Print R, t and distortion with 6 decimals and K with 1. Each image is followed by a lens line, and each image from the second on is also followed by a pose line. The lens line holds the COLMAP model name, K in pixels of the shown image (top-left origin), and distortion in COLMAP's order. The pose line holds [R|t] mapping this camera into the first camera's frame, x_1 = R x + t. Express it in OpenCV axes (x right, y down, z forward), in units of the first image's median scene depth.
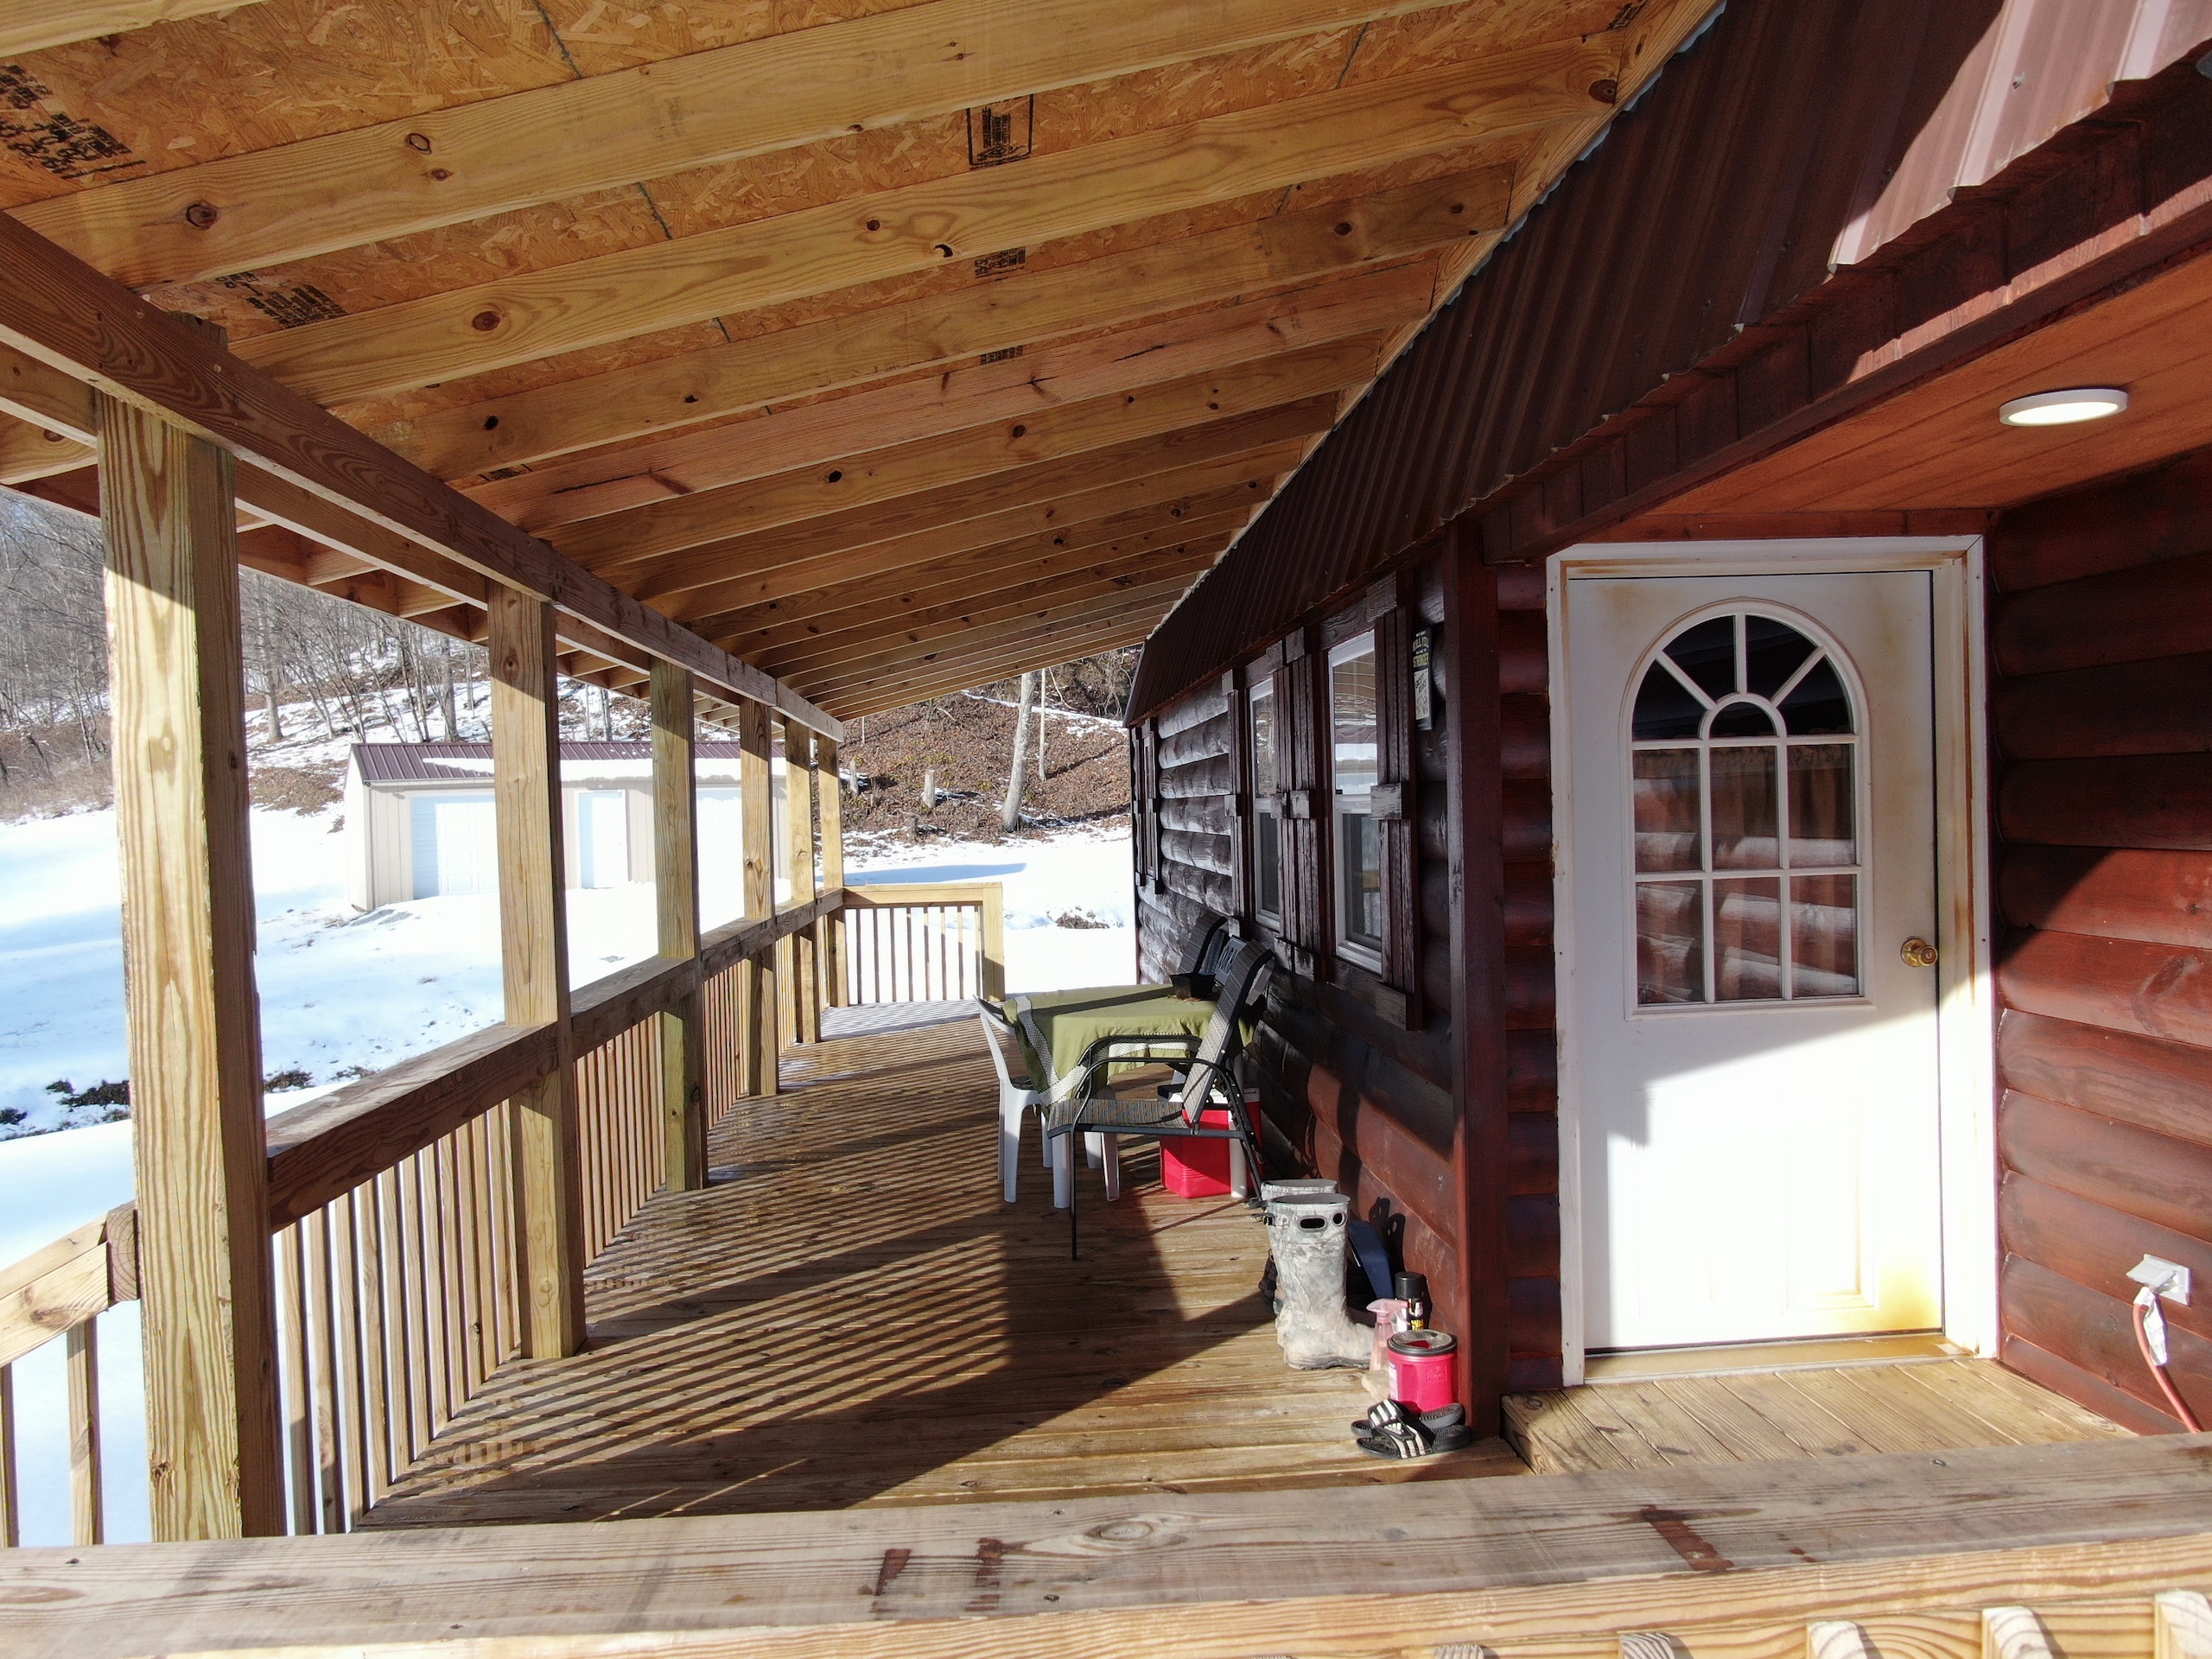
lens RADIAL K [[1574.1, 0, 1124.4], [0, 1574.1, 831.2], [0, 0, 1]] dist [-0.024830, 0.006157]
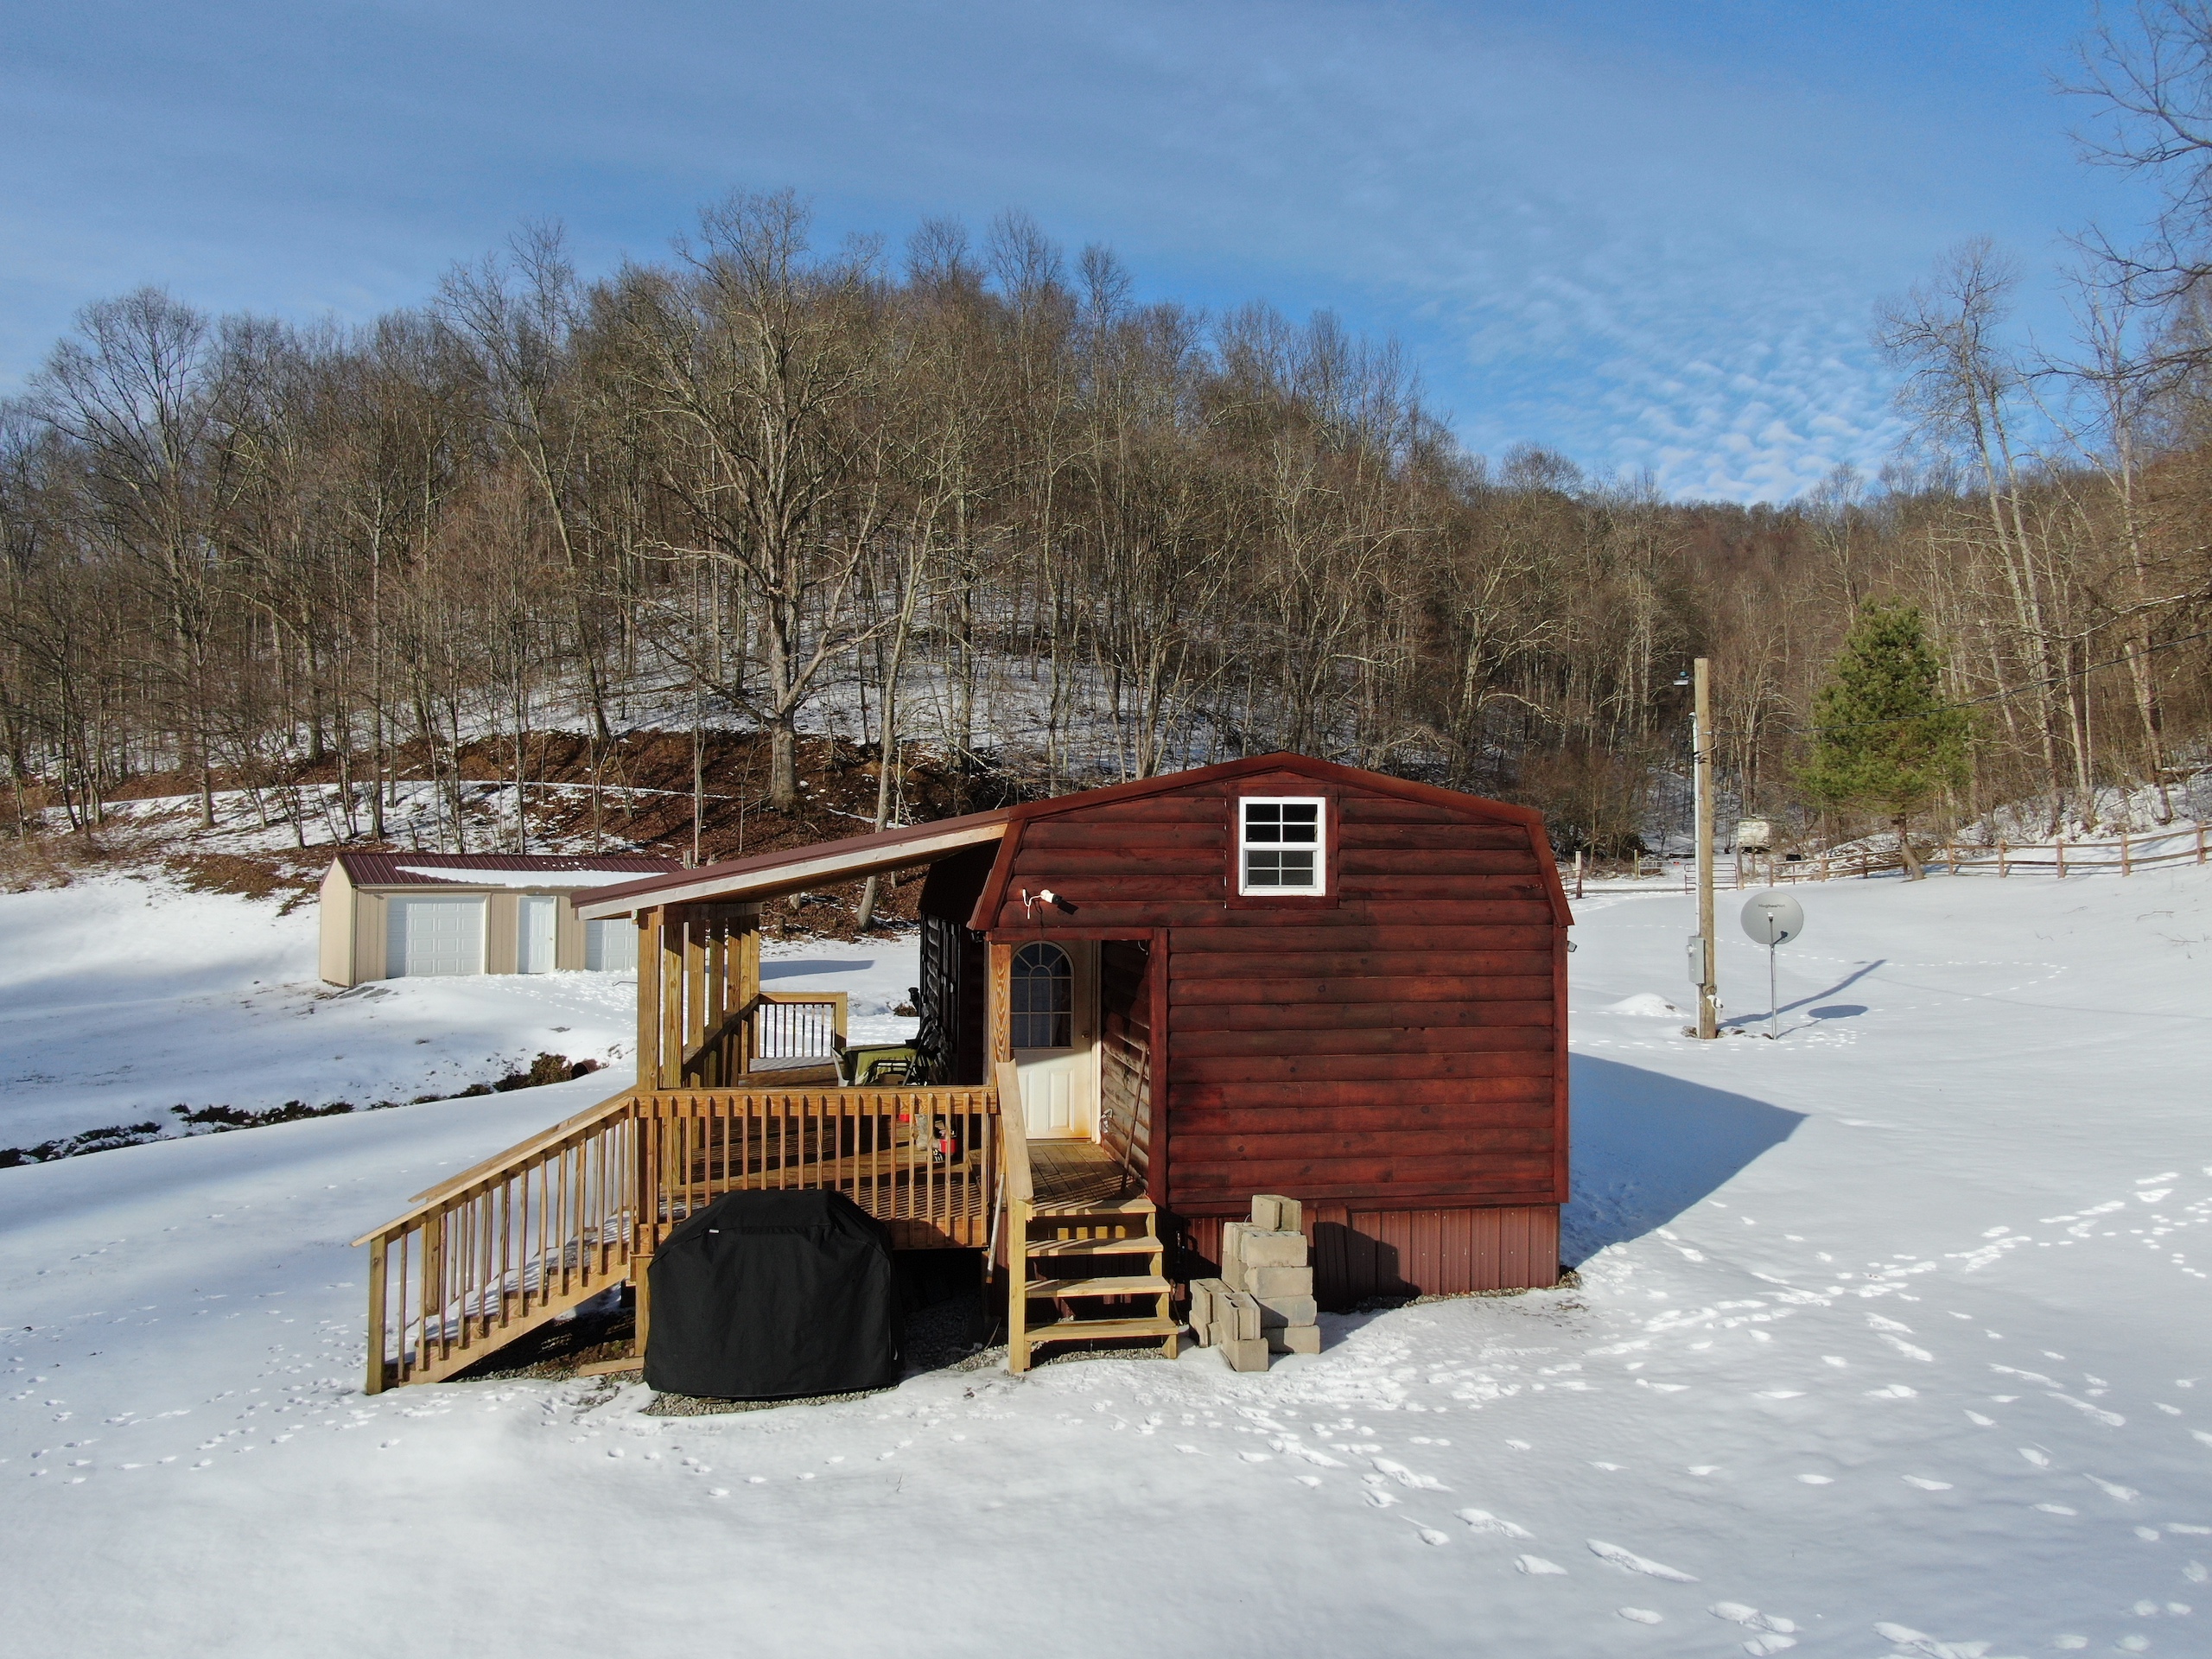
lens RADIAL K [[1574.1, 0, 1120.2], [0, 1574.1, 831.8], [0, 0, 1]] dist [-0.024830, 0.006157]
pose [[0.995873, 0.036442, 0.083123, 0.184099], [-0.031845, 0.997924, -0.055976, -0.142392], [-0.084990, 0.053098, 0.994966, -1.974999]]
